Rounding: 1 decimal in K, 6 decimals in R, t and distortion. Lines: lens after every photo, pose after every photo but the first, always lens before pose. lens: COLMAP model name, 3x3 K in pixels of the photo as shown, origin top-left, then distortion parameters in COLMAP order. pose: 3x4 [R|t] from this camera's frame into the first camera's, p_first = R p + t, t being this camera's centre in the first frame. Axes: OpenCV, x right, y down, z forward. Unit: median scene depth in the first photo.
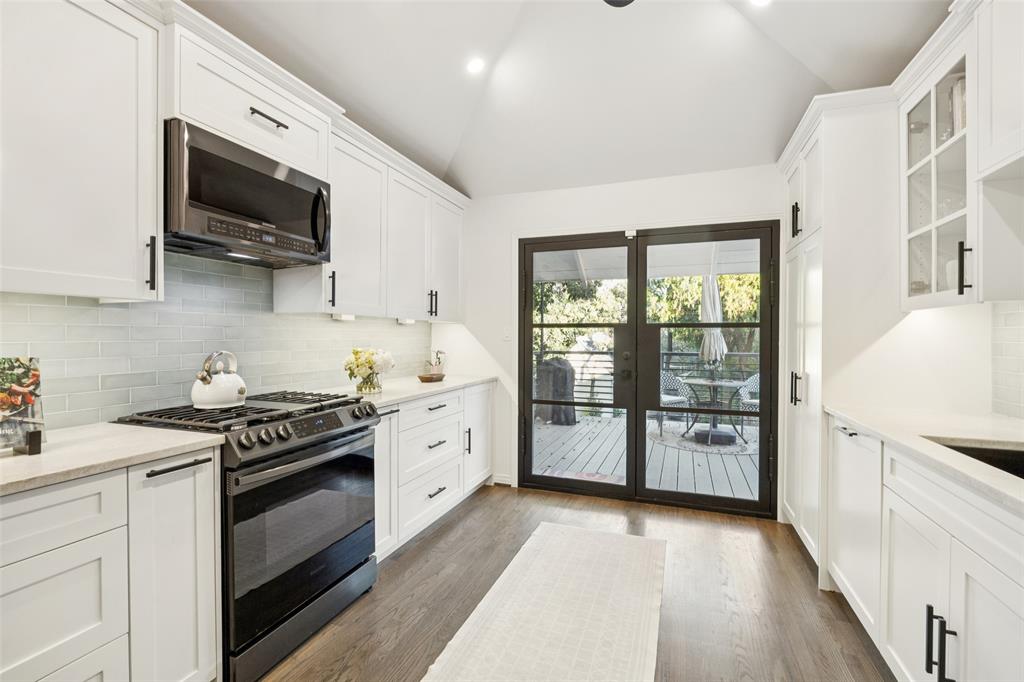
lens RADIAL K [[451.8, 0, 514.8], [0, 451.8, 339.1], [0, 0, 1]] dist [-0.010646, 0.001022]
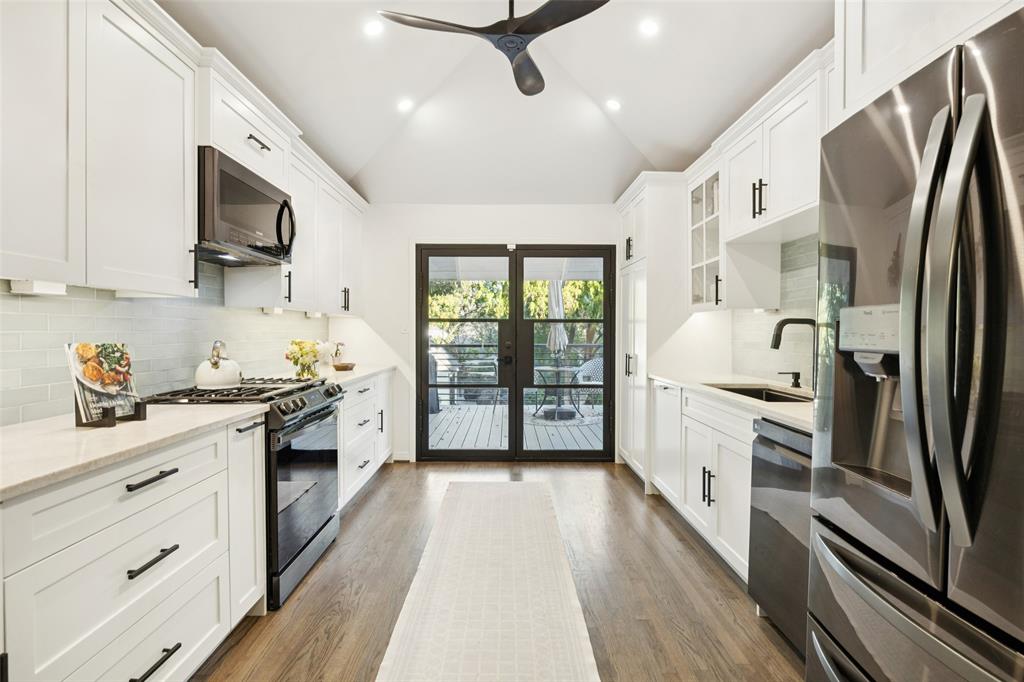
lens RADIAL K [[478.6, 0, 514.6], [0, 478.6, 334.6], [0, 0, 1]] dist [-0.009961, -0.004816]
pose [[0.930324, -0.003110, 0.366726, -0.261000], [0.003024, 0.999995, 0.000808, 0.008837], [-0.366727, 0.000357, 0.930329, -0.275122]]
